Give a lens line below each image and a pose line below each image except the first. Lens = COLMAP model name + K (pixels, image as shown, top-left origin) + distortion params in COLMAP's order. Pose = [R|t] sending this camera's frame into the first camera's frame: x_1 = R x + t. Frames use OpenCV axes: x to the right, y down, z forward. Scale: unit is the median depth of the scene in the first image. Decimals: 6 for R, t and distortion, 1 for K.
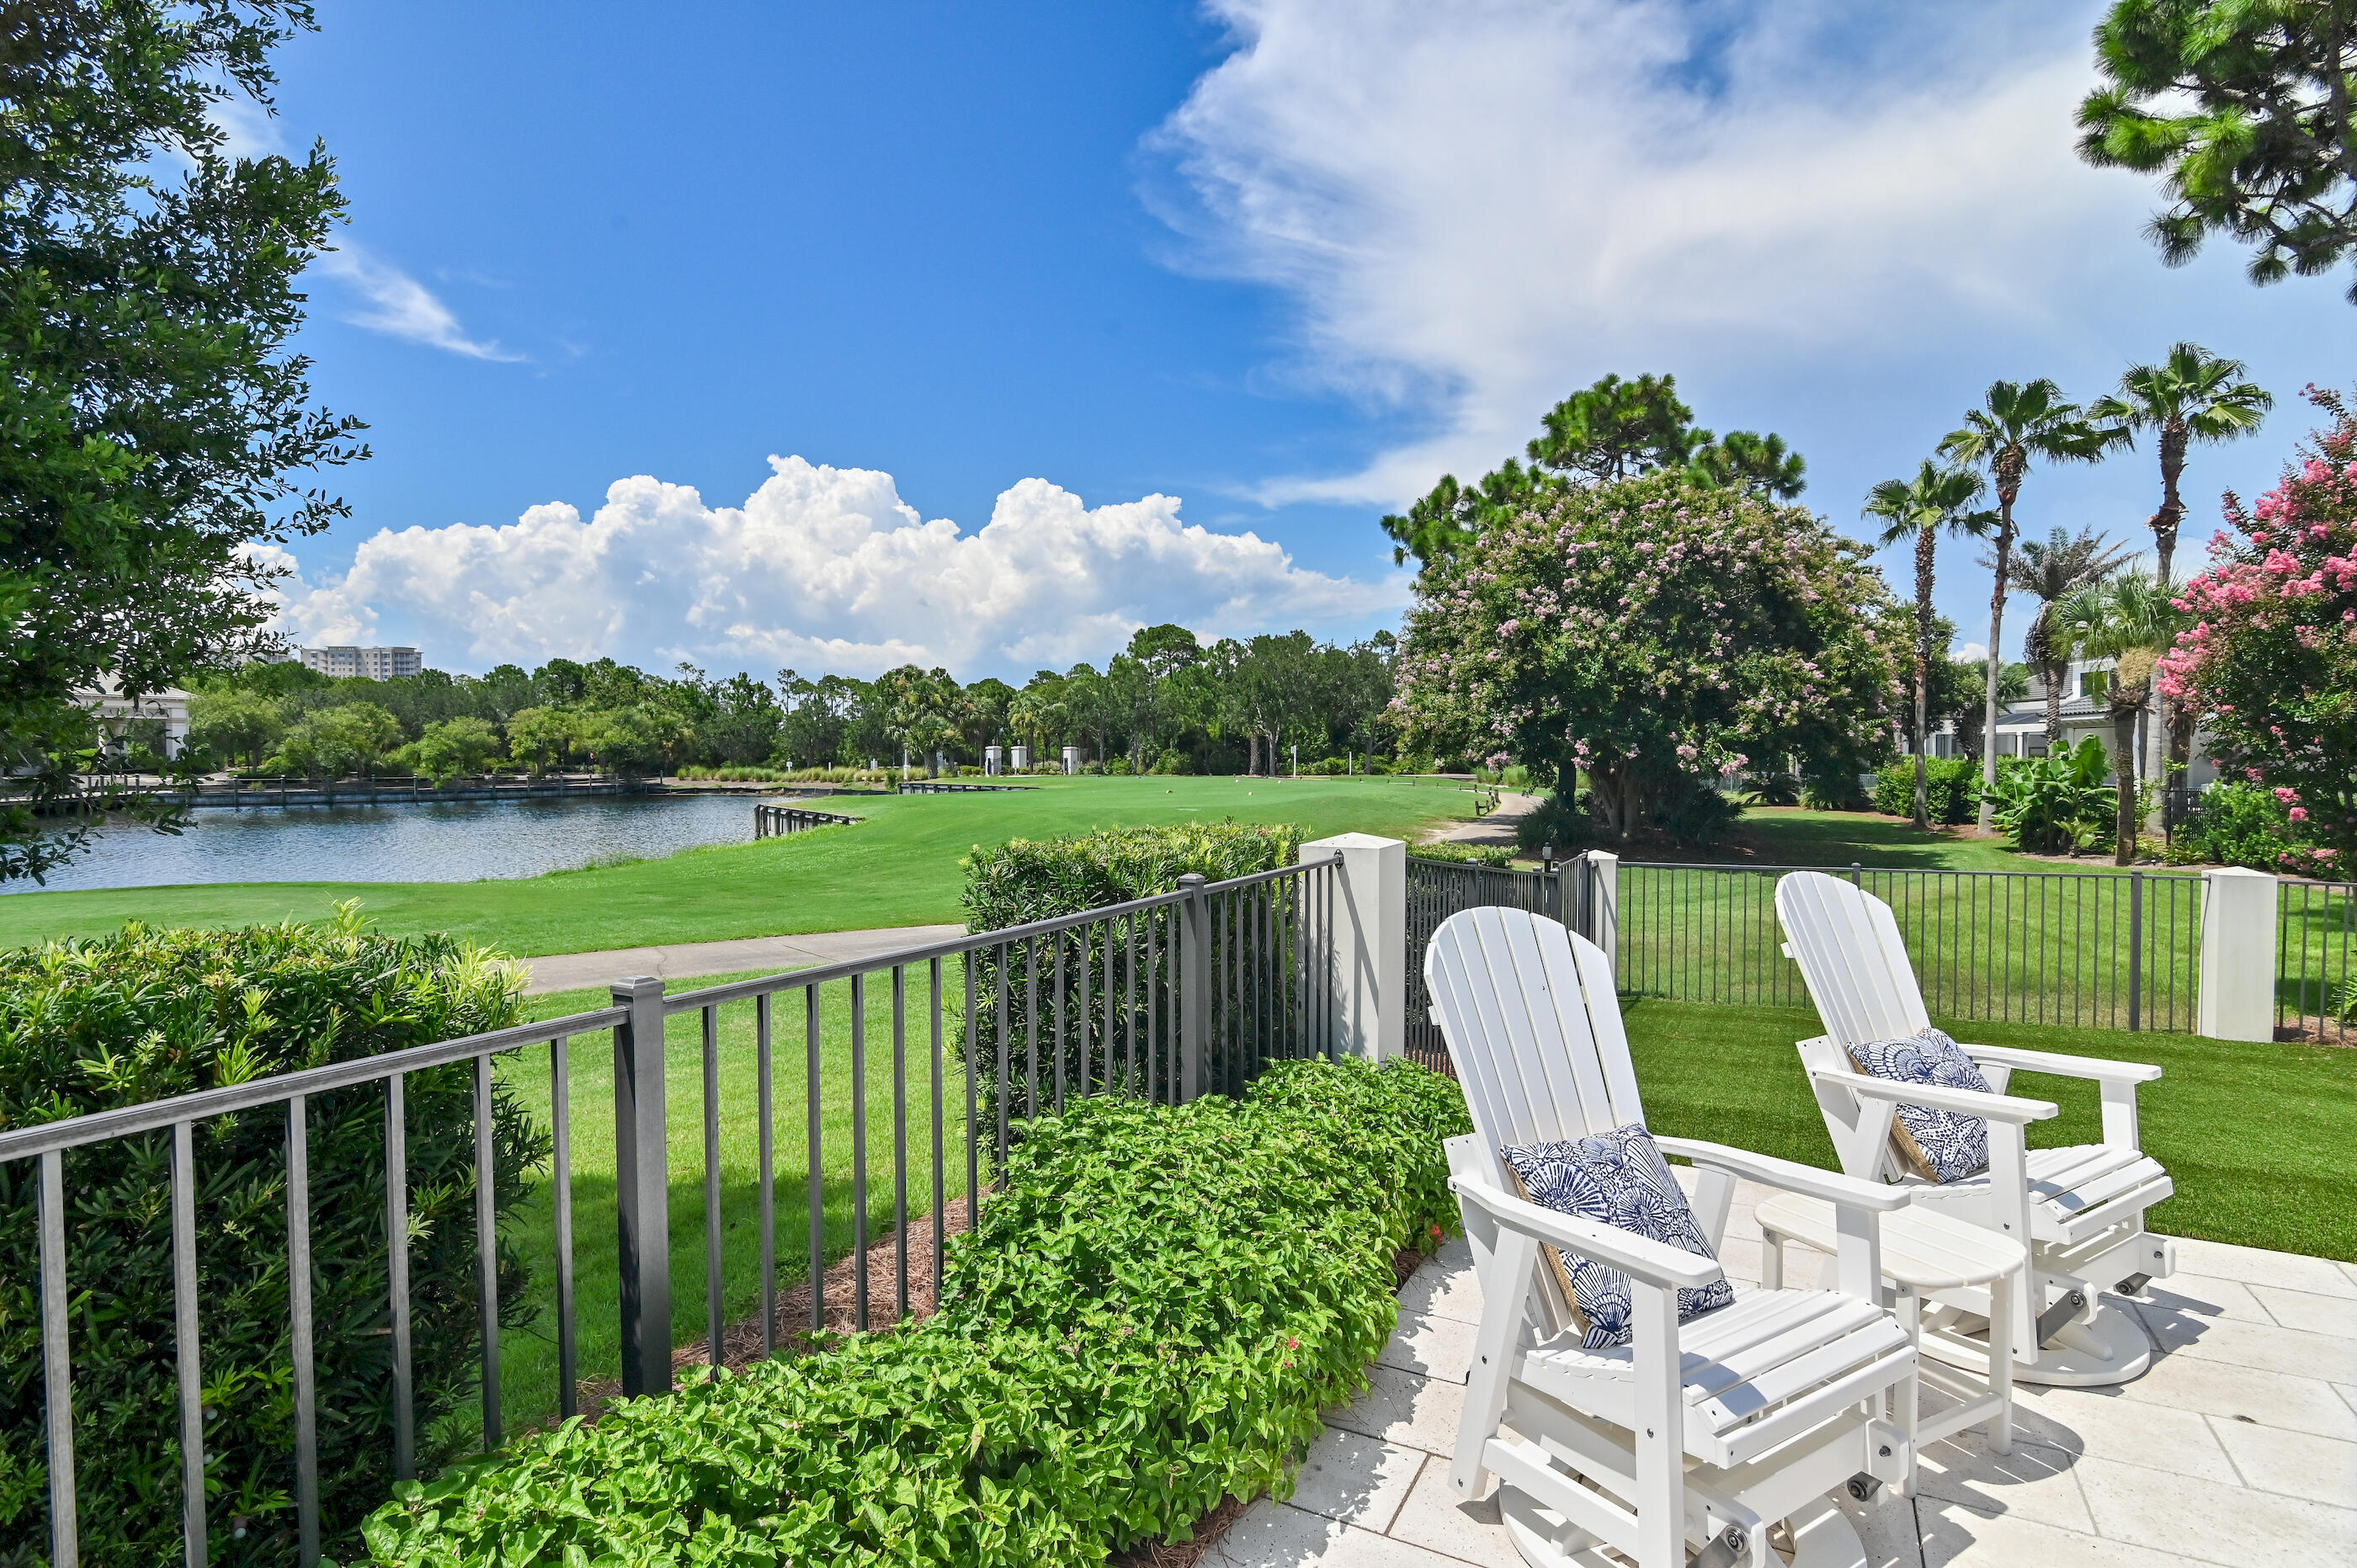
lens RADIAL K [[1163.4, 0, 1184.6], [0, 1163.4, 774.6], [0, 0, 1]] dist [0.000948, 0.000201]
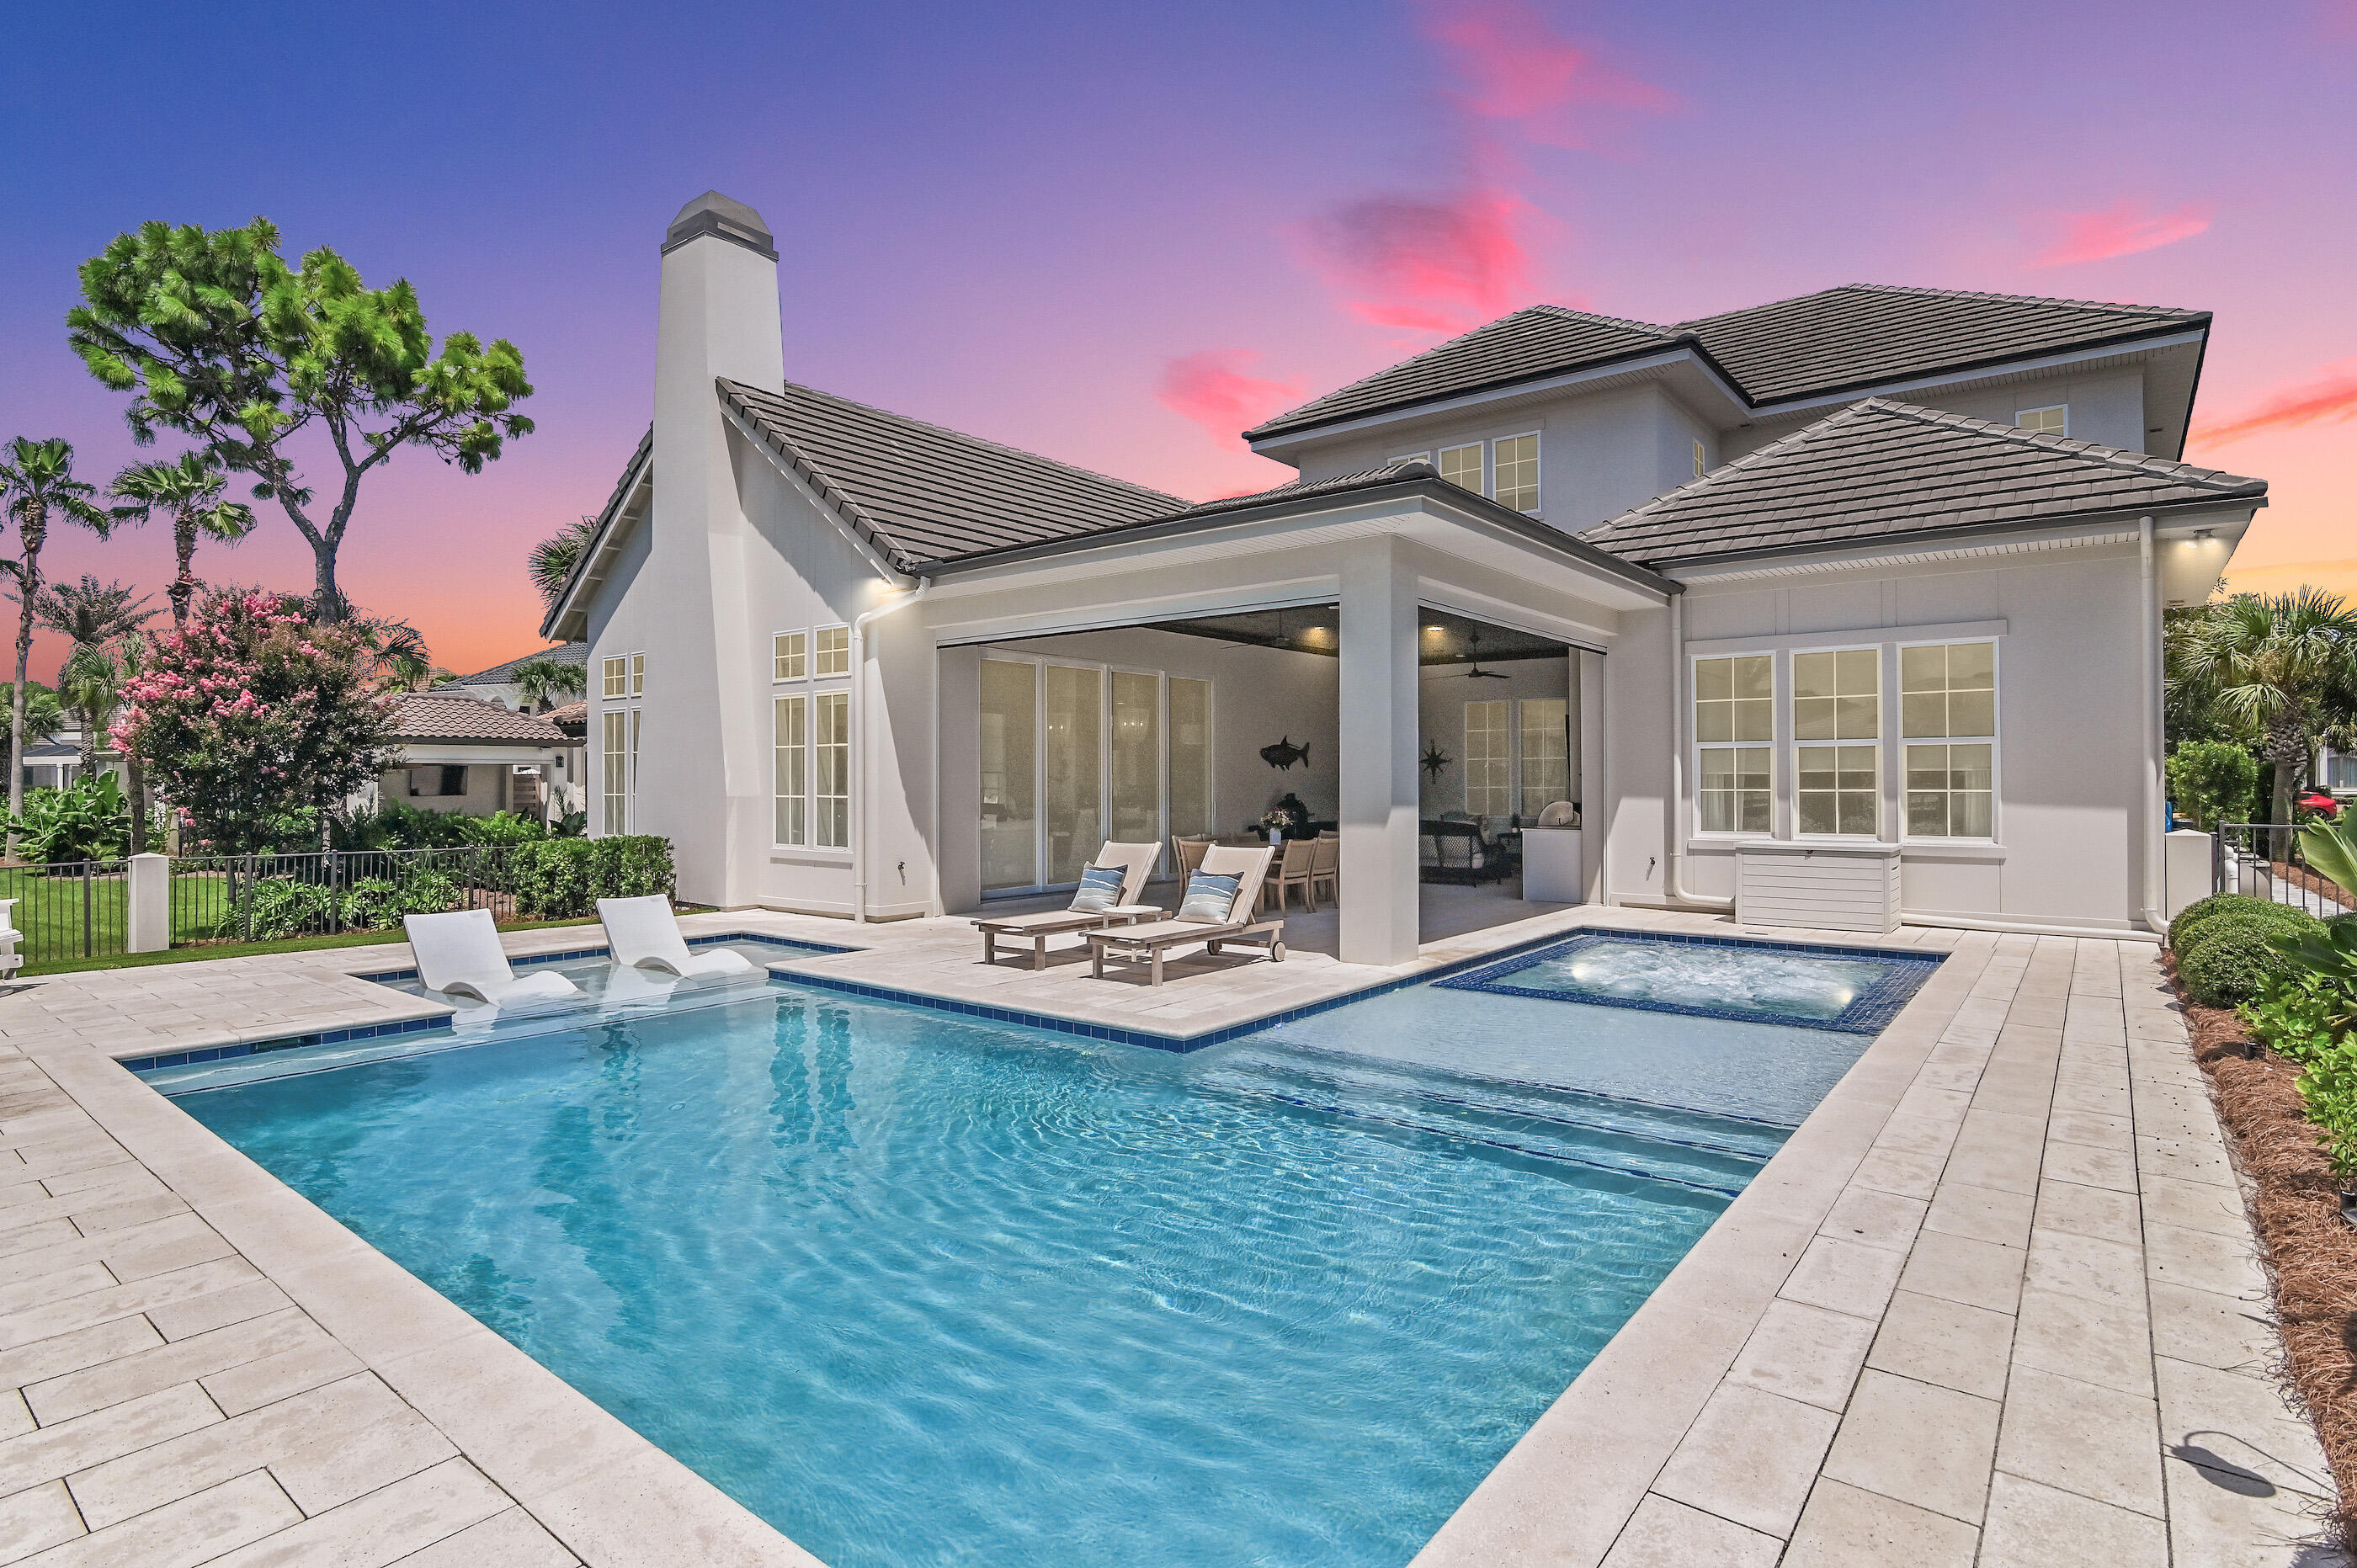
lens RADIAL K [[1195.3, 0, 1170.2], [0, 1195.3, 772.4], [0, 0, 1]] dist [-0.002882, -0.001115]
pose [[0.204989, 0.007871, 0.978733, -0.151467], [0.019849, 0.999729, -0.012197, 0.003404], [-0.978563, 0.021927, 0.204777, -0.248058]]
